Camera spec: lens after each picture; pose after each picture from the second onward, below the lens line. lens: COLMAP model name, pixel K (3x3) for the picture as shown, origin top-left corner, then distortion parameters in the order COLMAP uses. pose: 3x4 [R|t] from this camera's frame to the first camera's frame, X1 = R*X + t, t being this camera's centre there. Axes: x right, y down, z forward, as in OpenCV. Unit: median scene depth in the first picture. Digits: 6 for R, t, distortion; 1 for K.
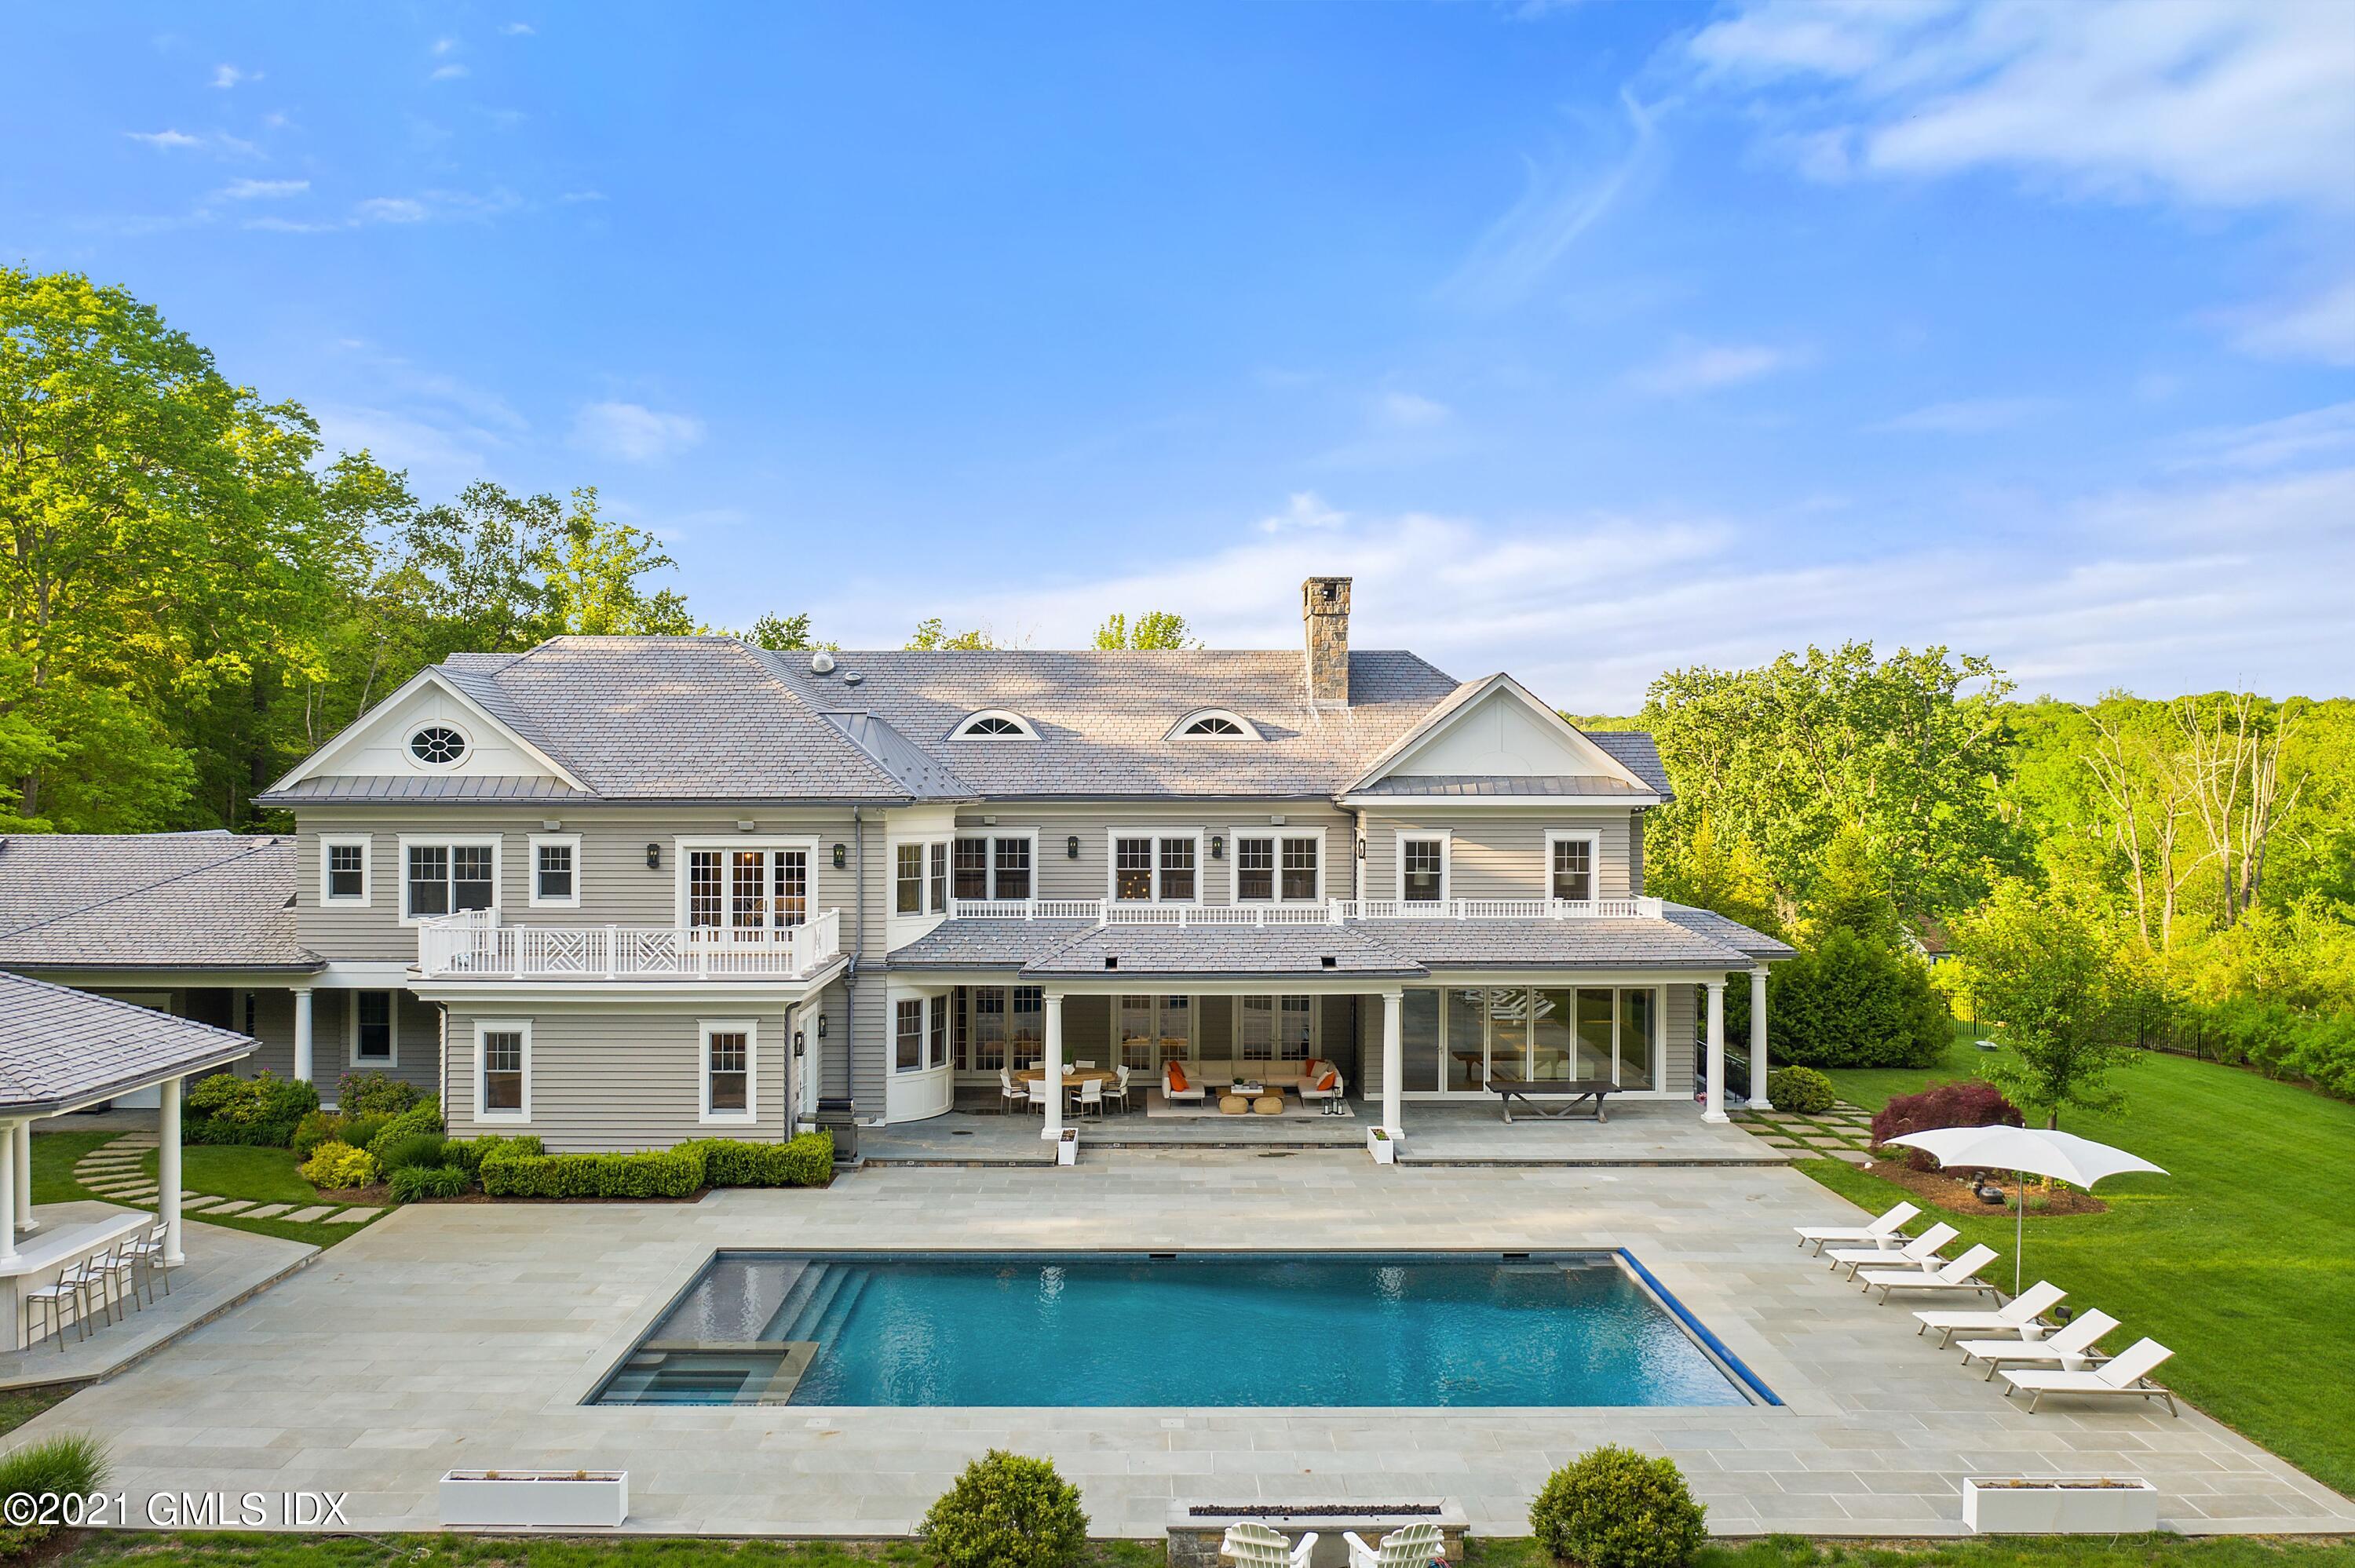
lens RADIAL K [[1889.7, 0, 1139.8], [0, 1889.7, 760.7], [0, 0, 1]] dist [-0.024202, -0.006896]
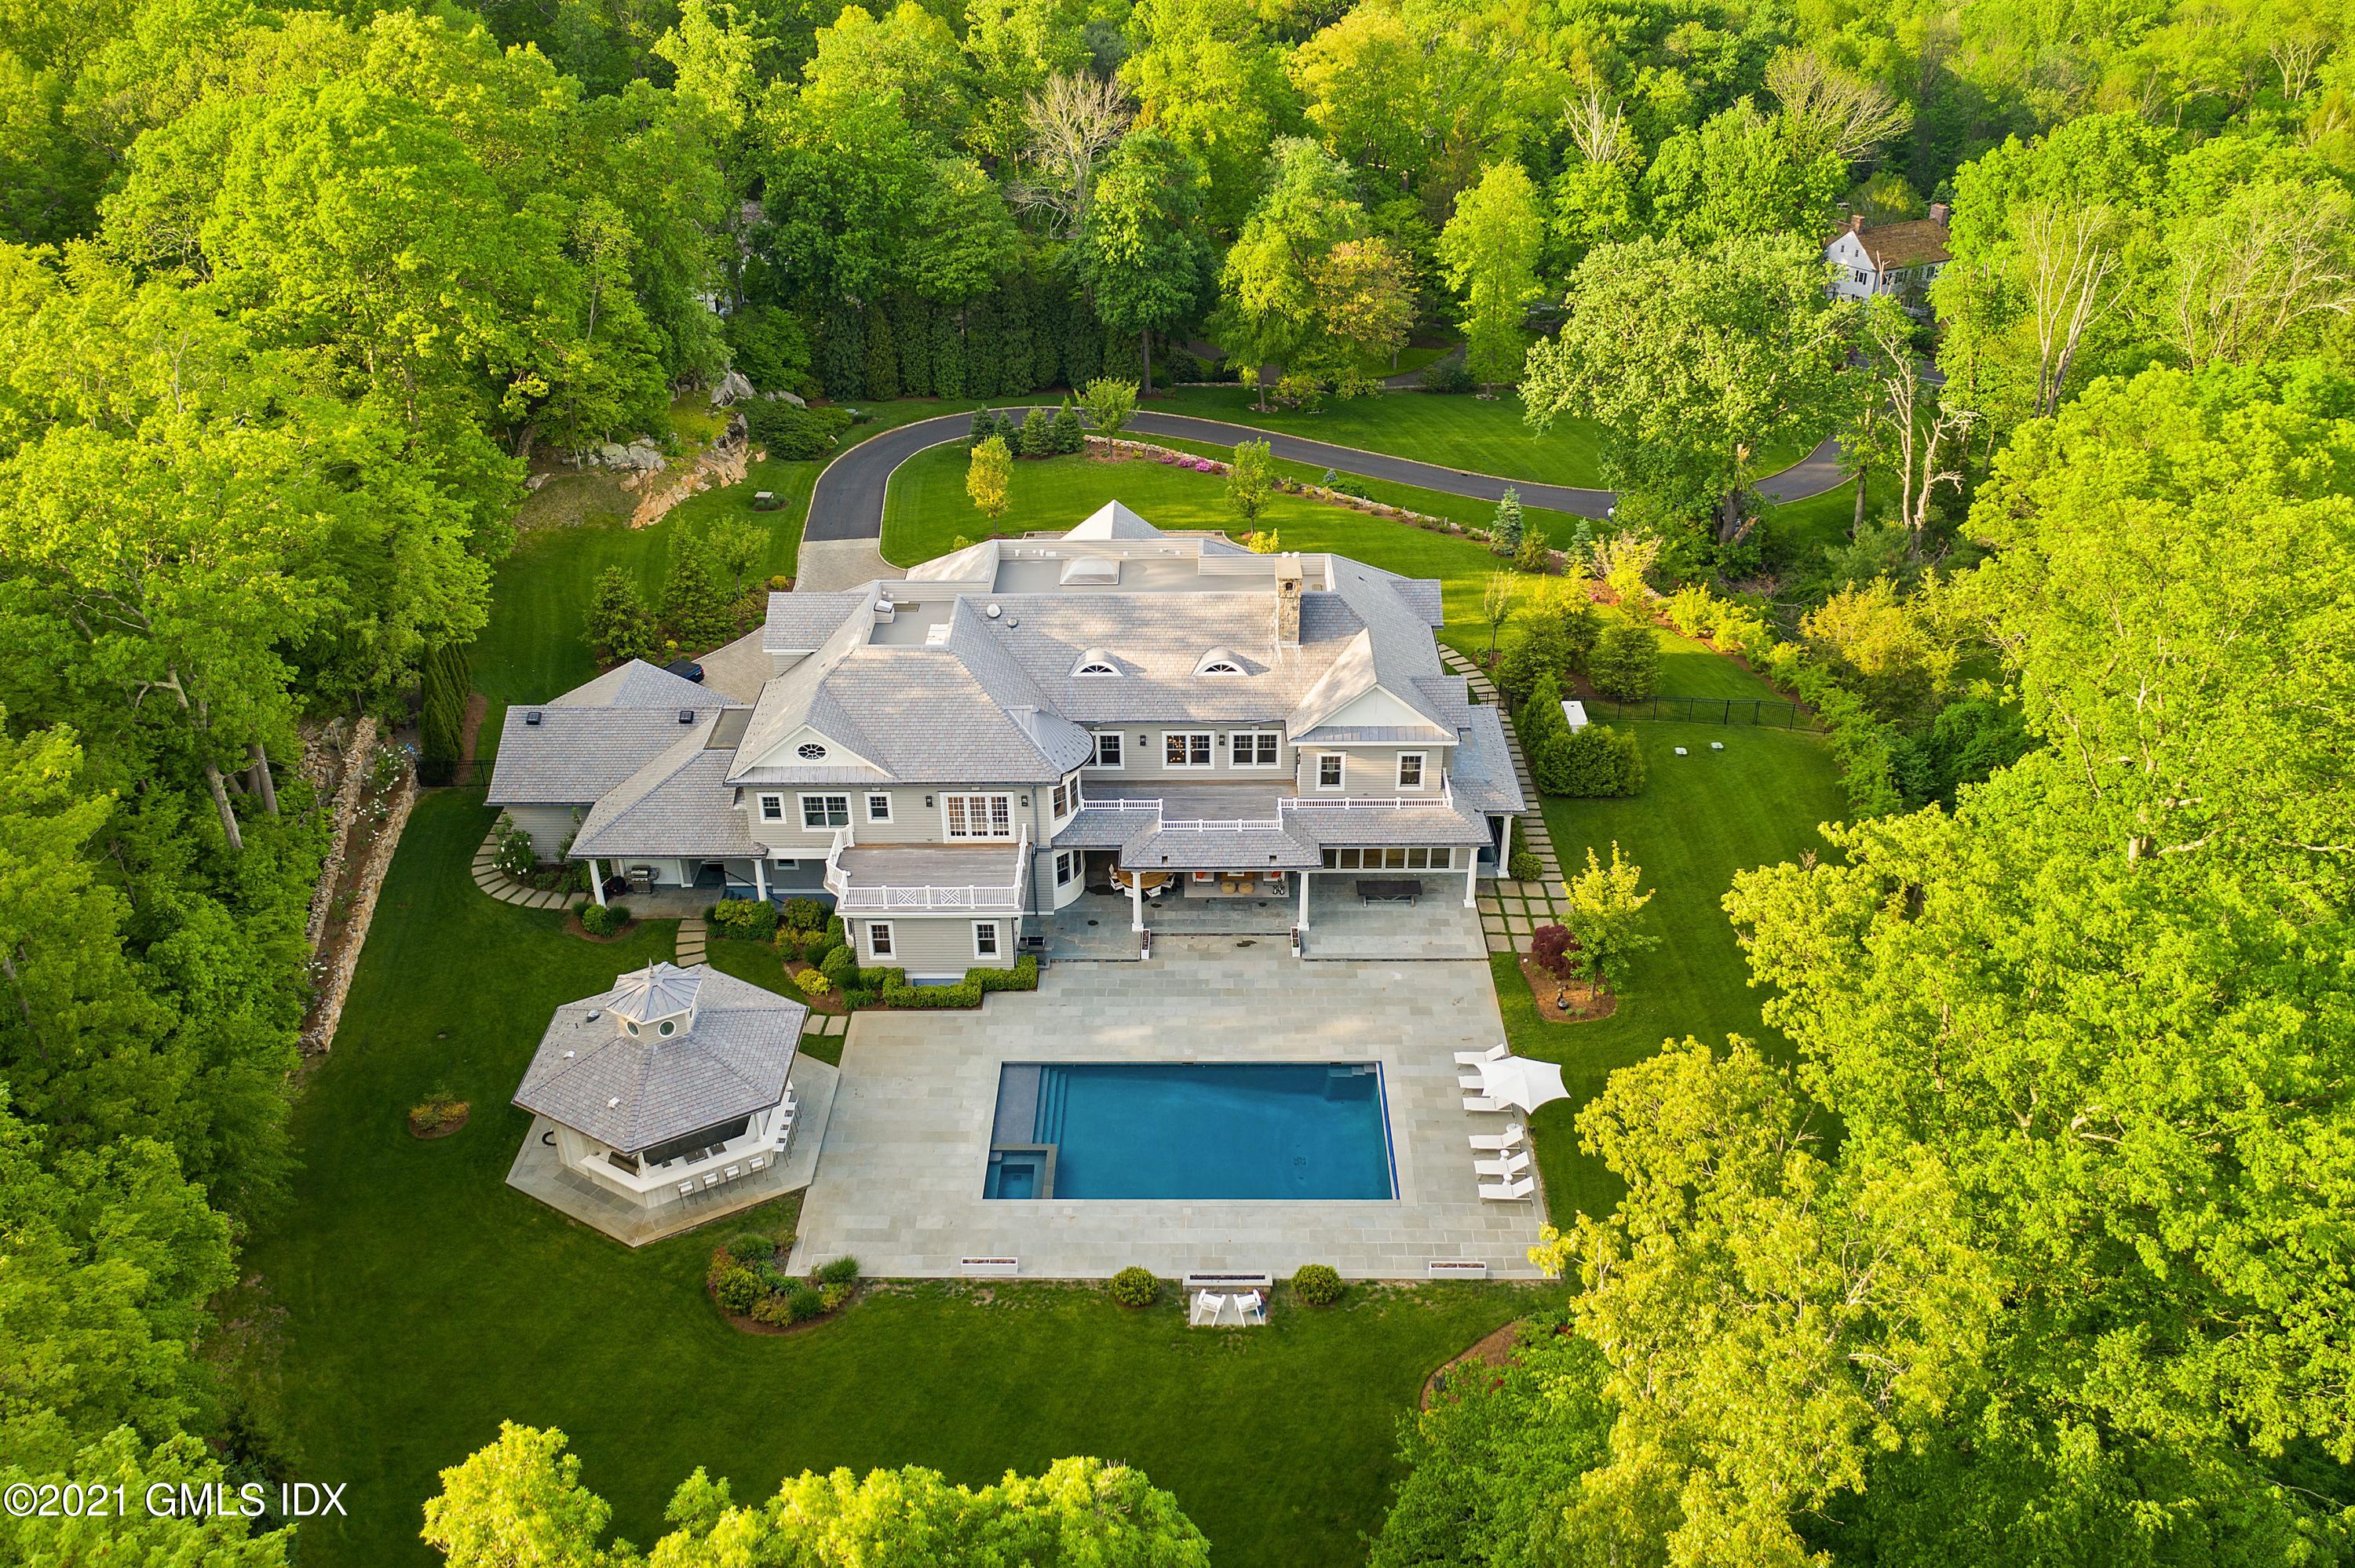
lens RADIAL K [[1889.7, 0, 1169.9], [0, 1889.7, 787.8], [0, 0, 1]] dist [-0.024202, -0.006896]
pose [[0.999793, -0.005104, -0.019715, 0.029536], [0.014696, 0.851024, 0.524921, -0.980128], [0.014099, -0.525102, 0.850923, -0.649203]]
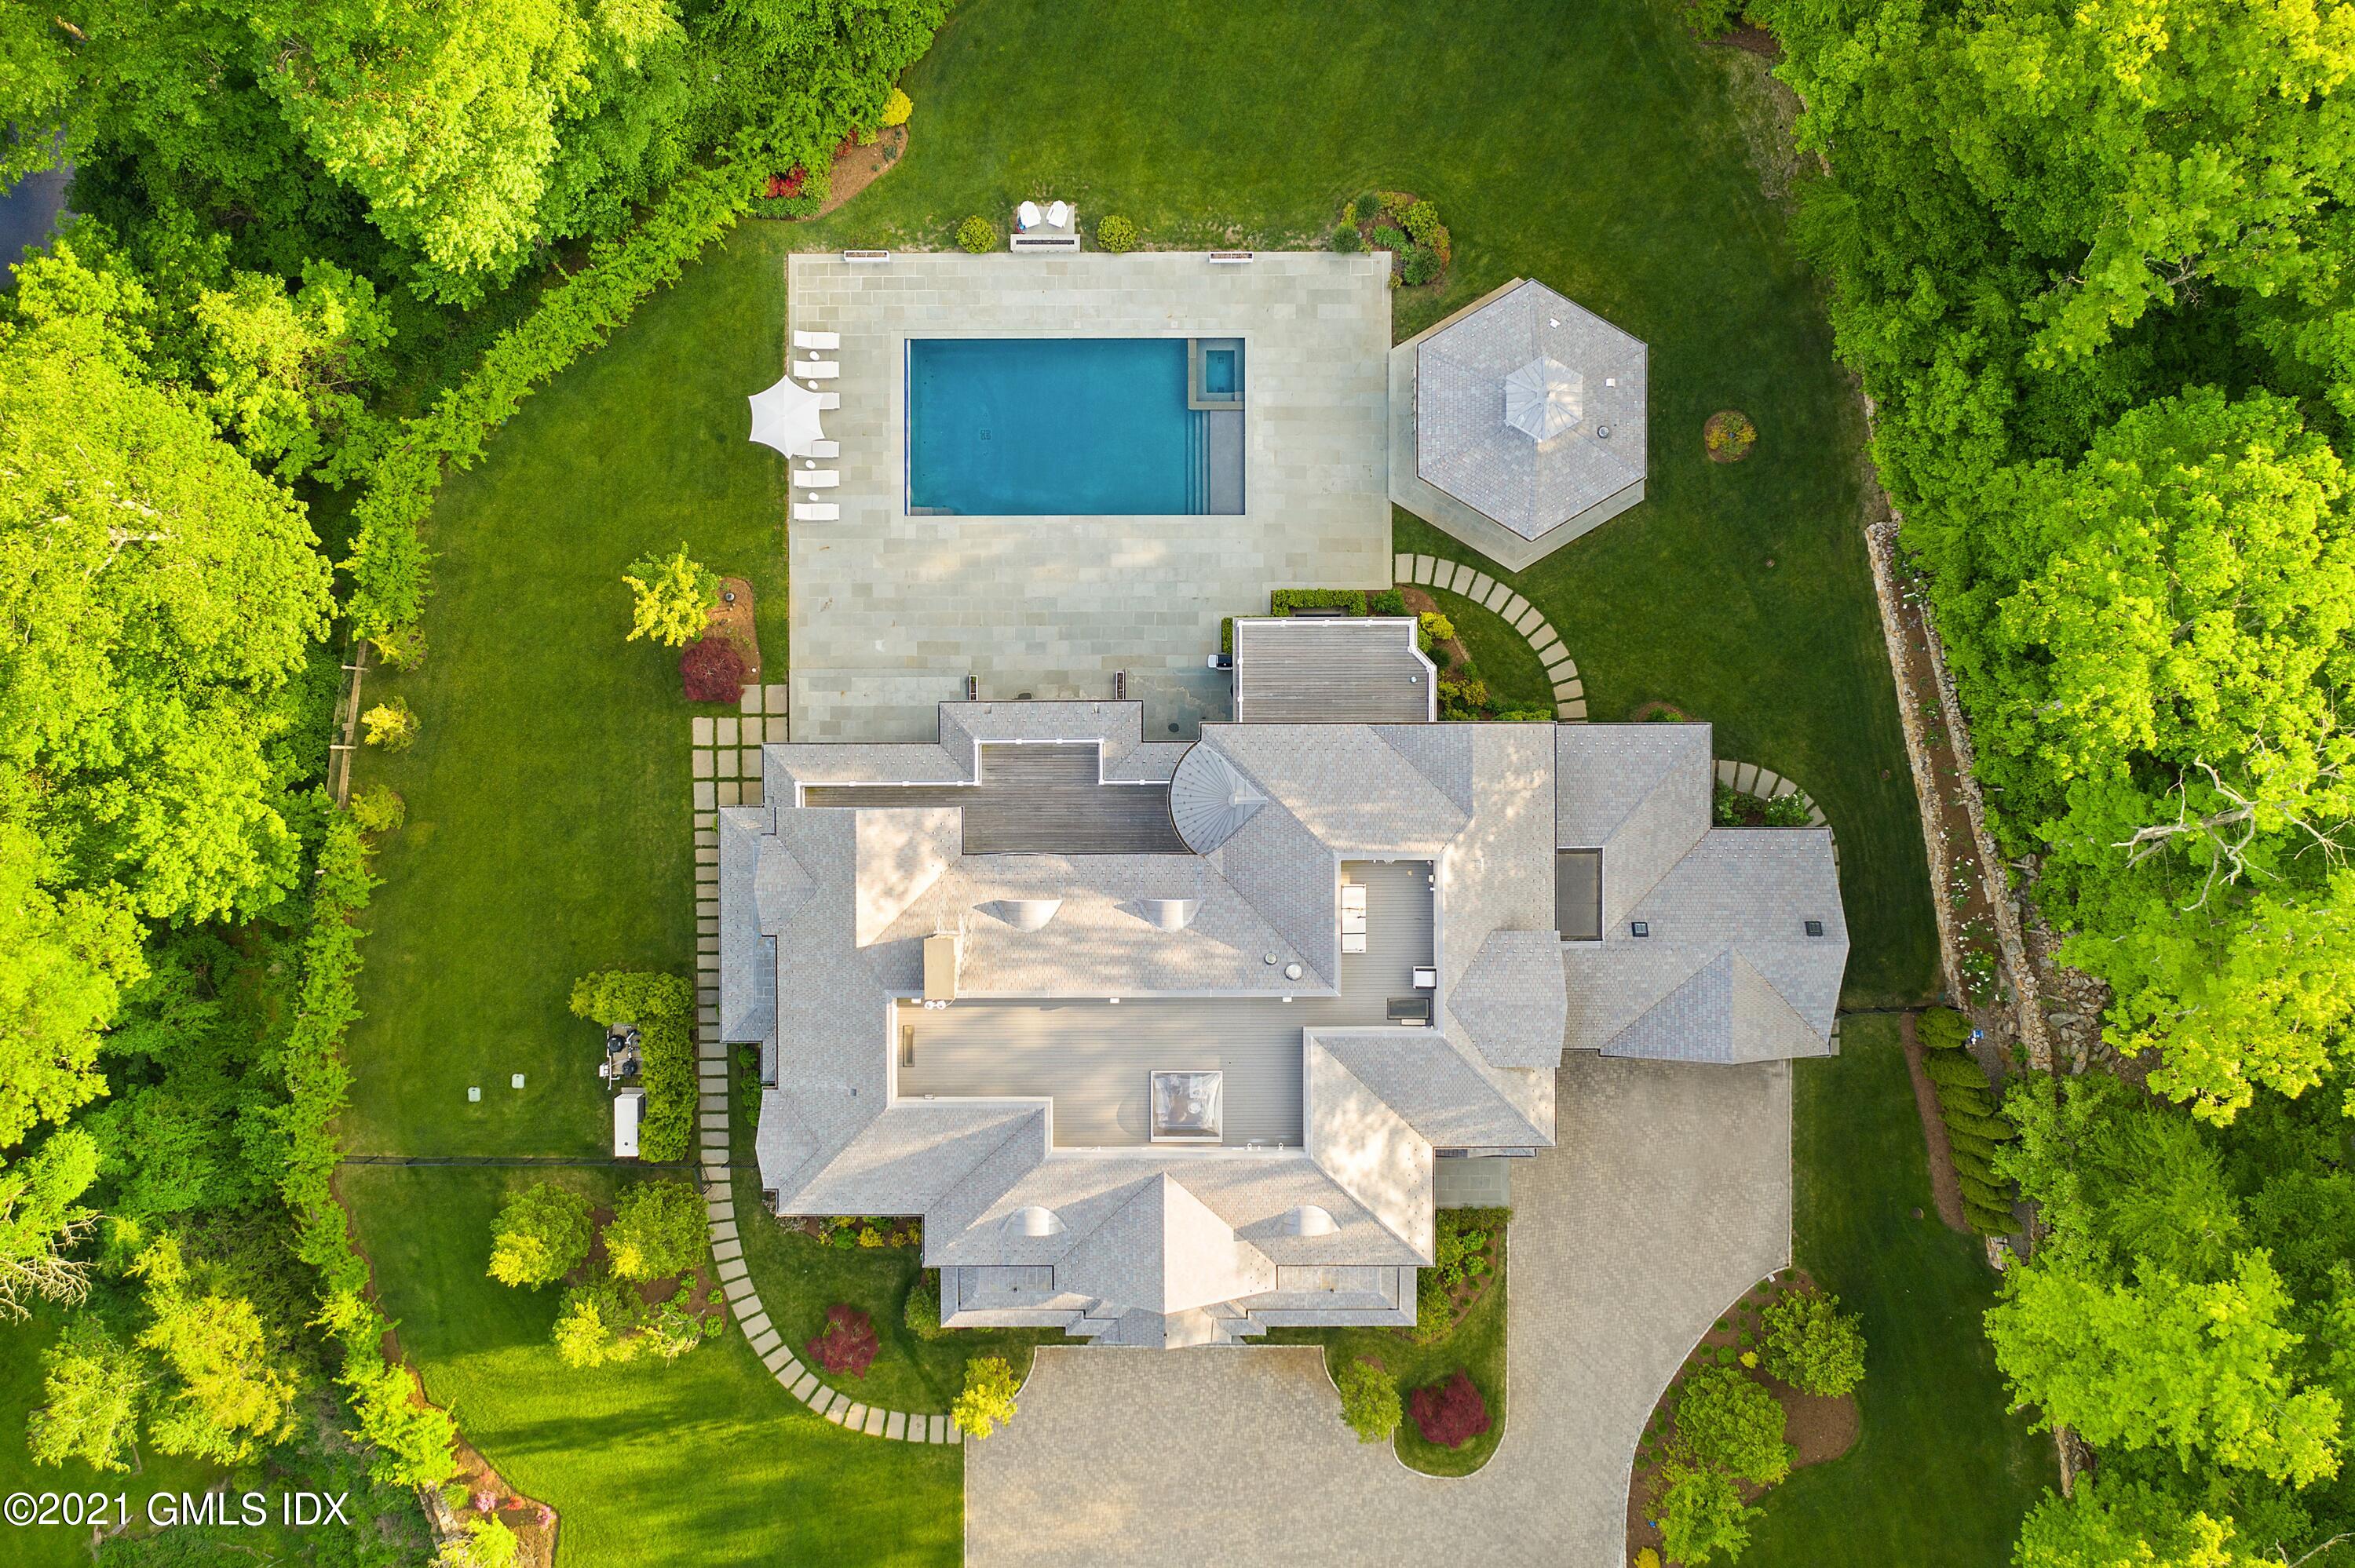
lens RADIAL K [[1889.7, 0, 1175.5], [0, 1889.7, 784.6], [0, 0, 1]] dist [-0.024202, -0.006896]
pose [[-0.999998, 0.001799, -0.000944, -0.092401], [-0.000911, 0.018515, 0.999828, -1.822059], [0.001816, 0.999827, -0.018514, 1.086625]]
